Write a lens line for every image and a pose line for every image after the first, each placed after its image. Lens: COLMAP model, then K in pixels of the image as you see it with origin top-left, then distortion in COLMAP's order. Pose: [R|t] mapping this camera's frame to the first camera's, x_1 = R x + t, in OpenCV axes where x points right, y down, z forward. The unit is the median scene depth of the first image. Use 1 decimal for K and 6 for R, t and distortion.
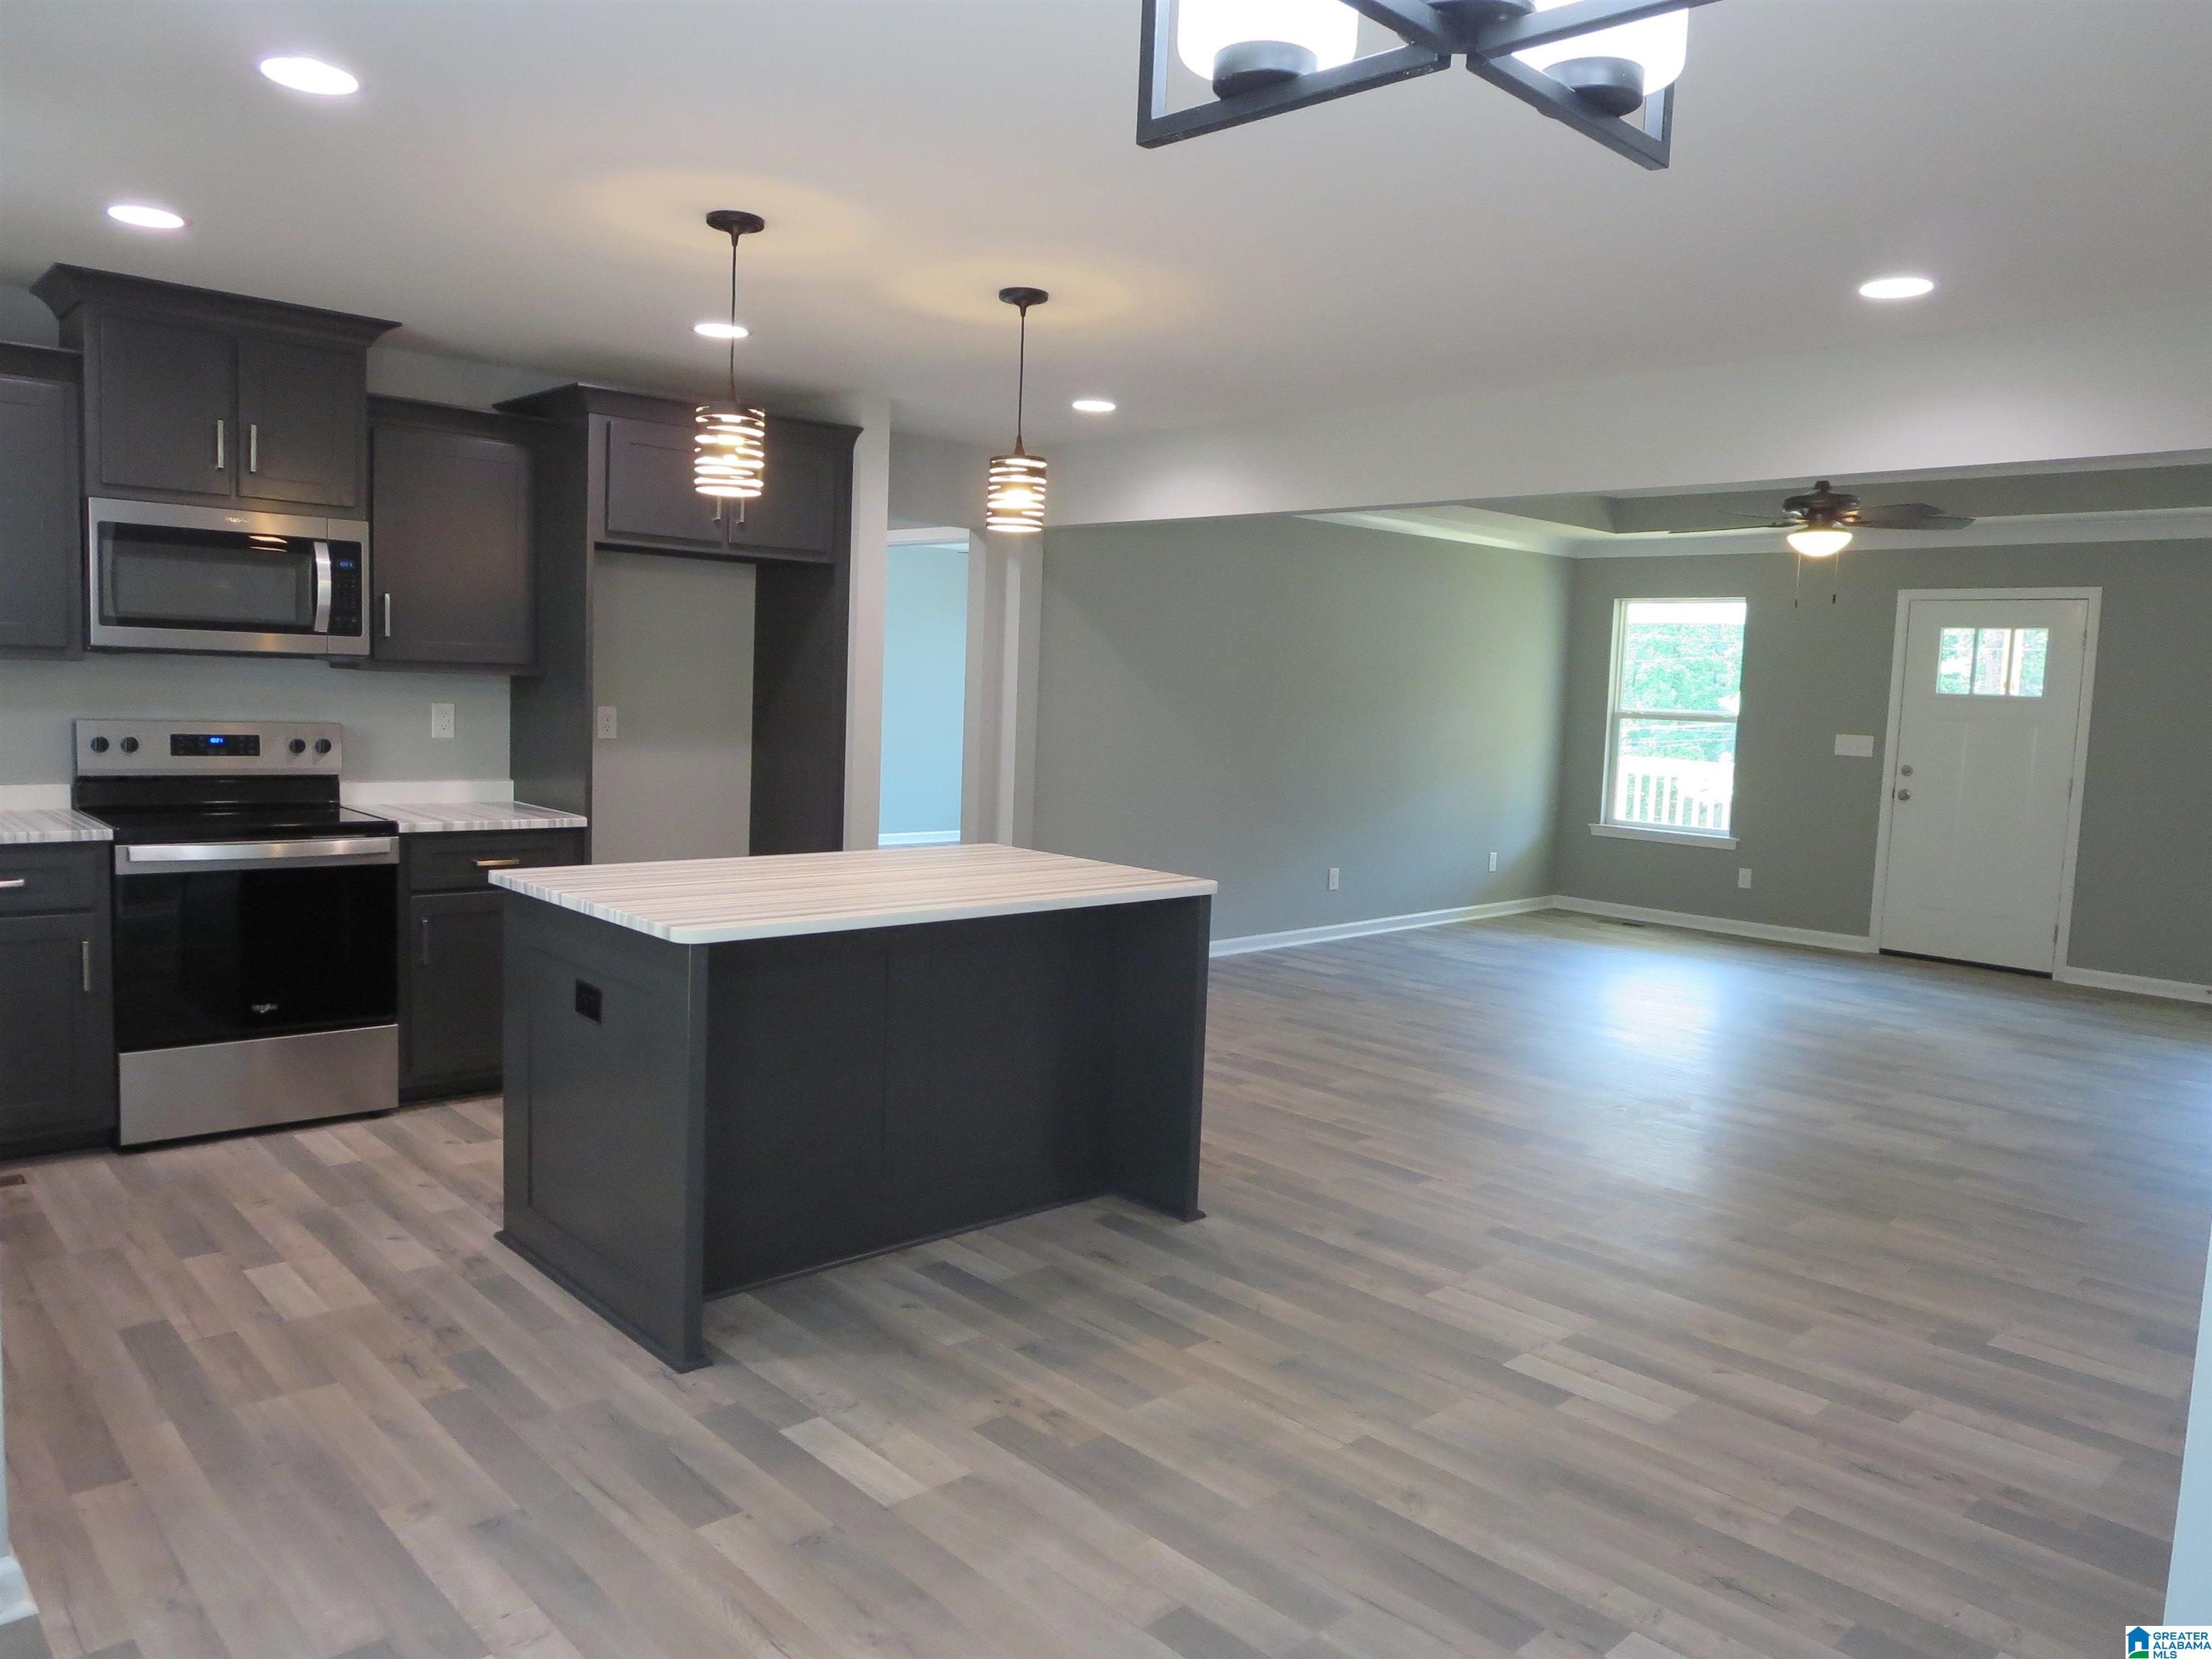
lens RADIAL K [[1556.4, 0, 1088.9], [0, 1556.4, 829.6], [0, 0, 1]] dist [-0.028969, 0.006511]
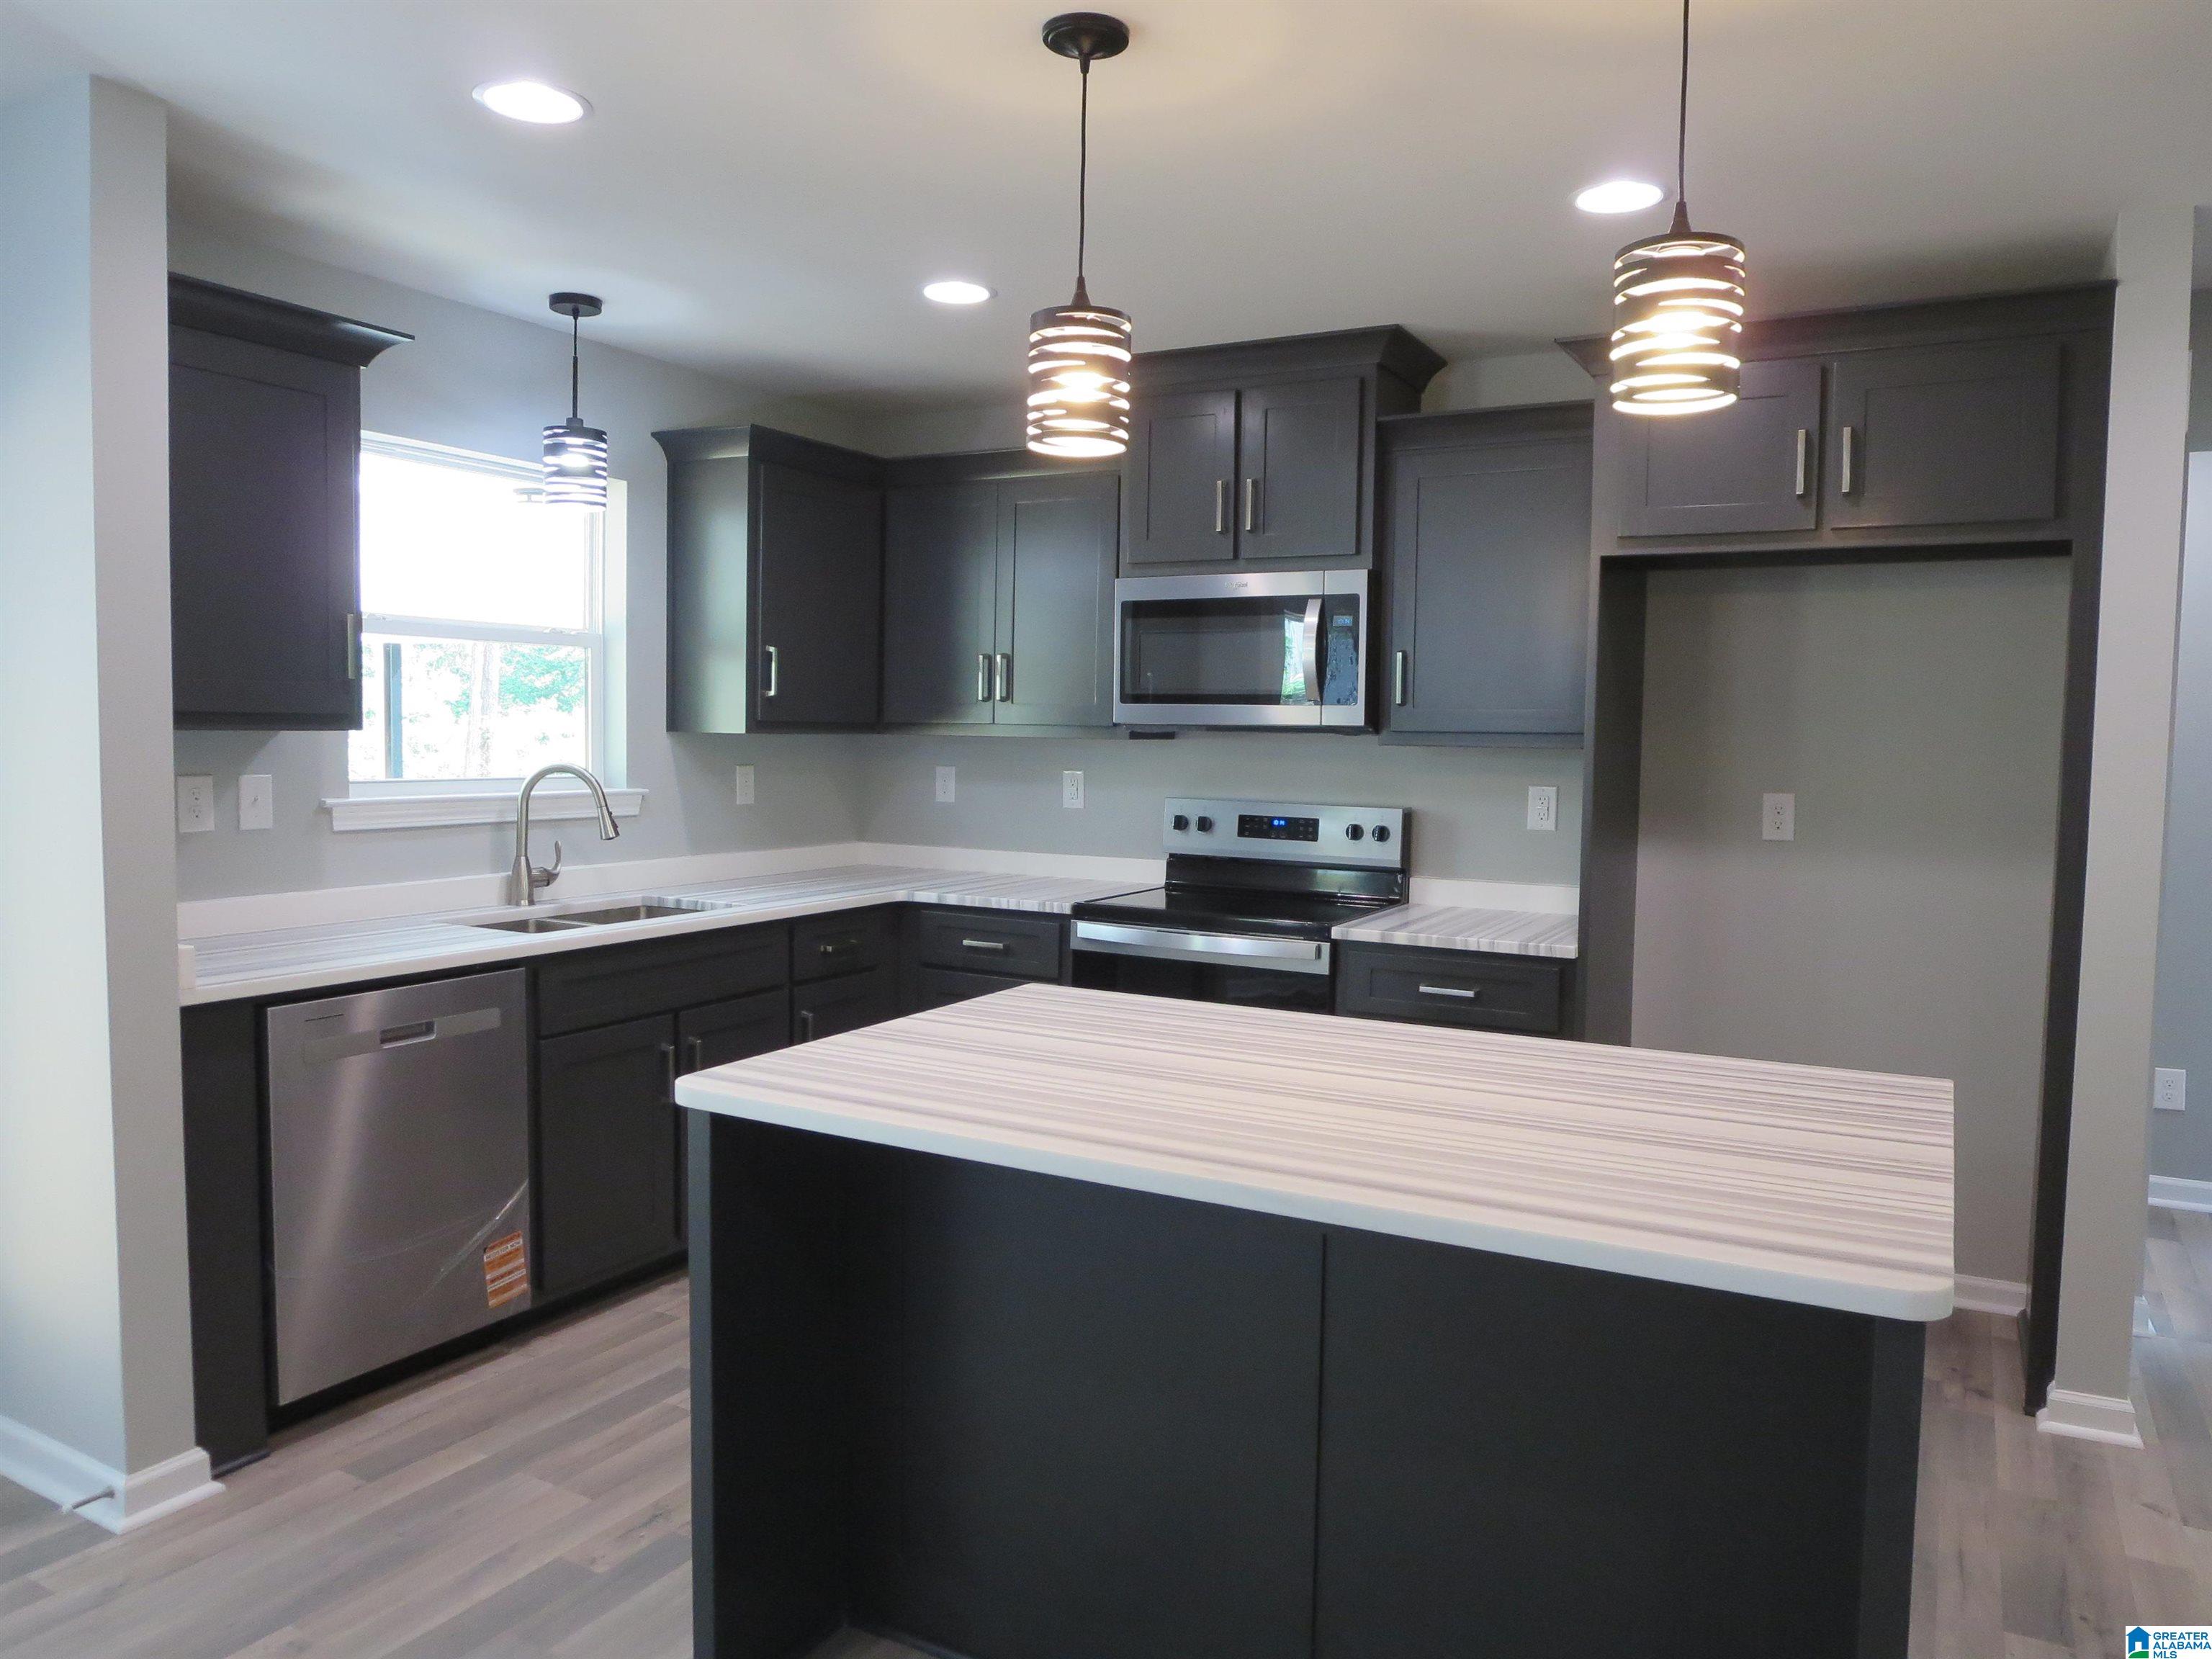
lens RADIAL K [[1556.4, 0, 1088.9], [0, 1556.4, 829.6], [0, 0, 1]] dist [-0.028969, 0.006511]
pose [[0.299430, 0.025606, -0.953775, 0.329088], [-0.091303, 0.995821, -0.001929, -0.045843], [0.949740, 0.087660, 0.300516, 0.675692]]
